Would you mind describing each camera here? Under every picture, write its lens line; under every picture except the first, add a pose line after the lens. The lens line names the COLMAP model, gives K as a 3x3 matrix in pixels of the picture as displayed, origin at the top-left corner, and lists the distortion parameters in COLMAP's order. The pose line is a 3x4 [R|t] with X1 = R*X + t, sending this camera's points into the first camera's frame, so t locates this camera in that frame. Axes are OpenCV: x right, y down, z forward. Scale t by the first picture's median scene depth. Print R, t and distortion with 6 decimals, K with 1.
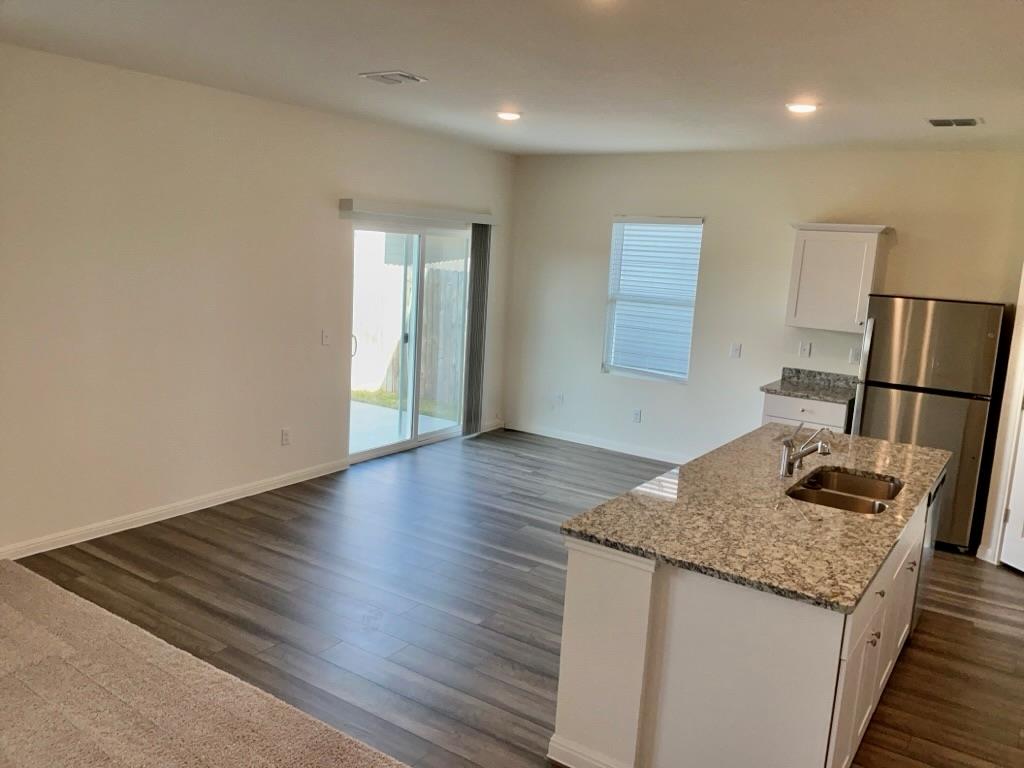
lens RADIAL K [[809.8, 0, 512.0], [0, 809.8, 384.0], [0, 0, 1]] dist [0.092483, -0.155627]
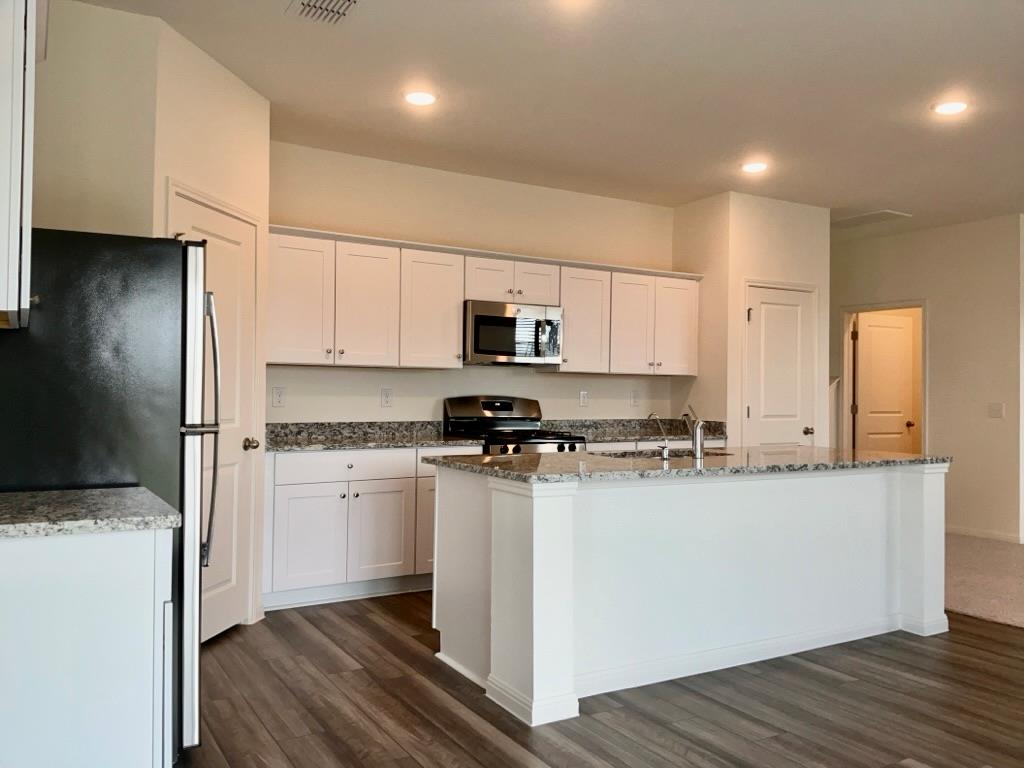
lens RADIAL K [[809.8, 0, 512.0], [0, 809.8, 384.0], [0, 0, 1]] dist [0.092483, -0.155627]
pose [[-0.901675, -0.058567, 0.428431, 0.066538], [0.012382, 0.986882, 0.160967, -0.090305], [-0.432238, 0.150445, -0.889121, 1.196360]]
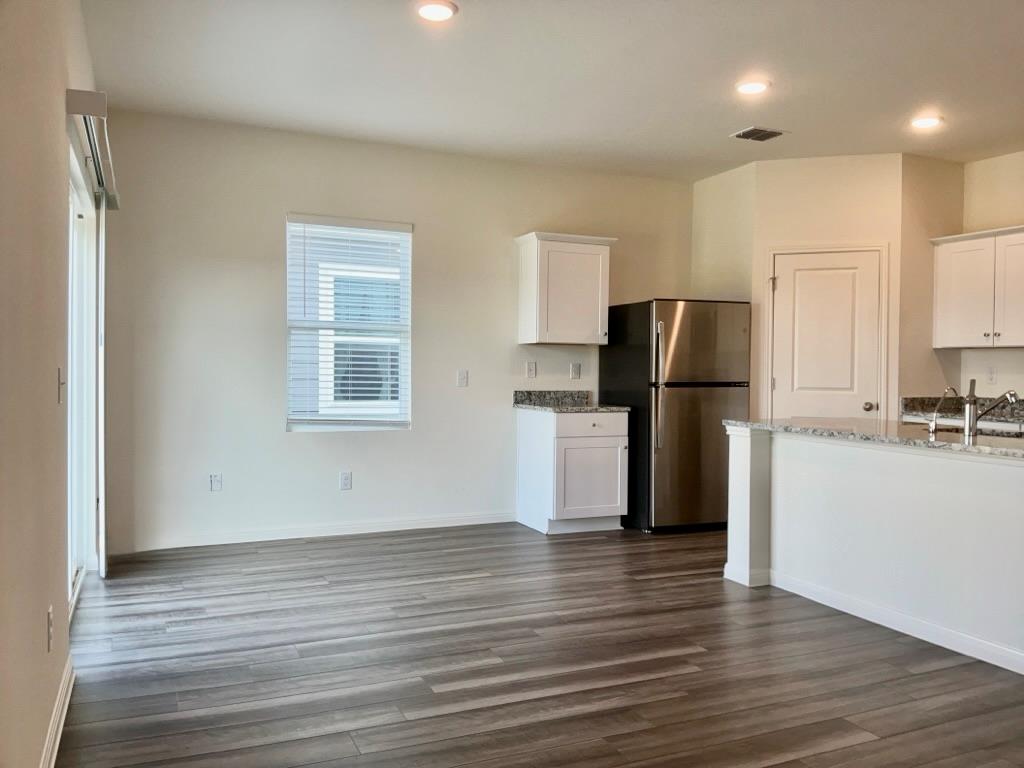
lens RADIAL K [[809.8, 0, 512.0], [0, 809.8, 384.0], [0, 0, 1]] dist [0.092483, -0.155627]
pose [[0.525958, -0.066356, 0.847918, -0.467987], [0.158107, 0.987203, -0.020817, -0.010218], [-0.835686, 0.145010, 0.529718, 0.553444]]
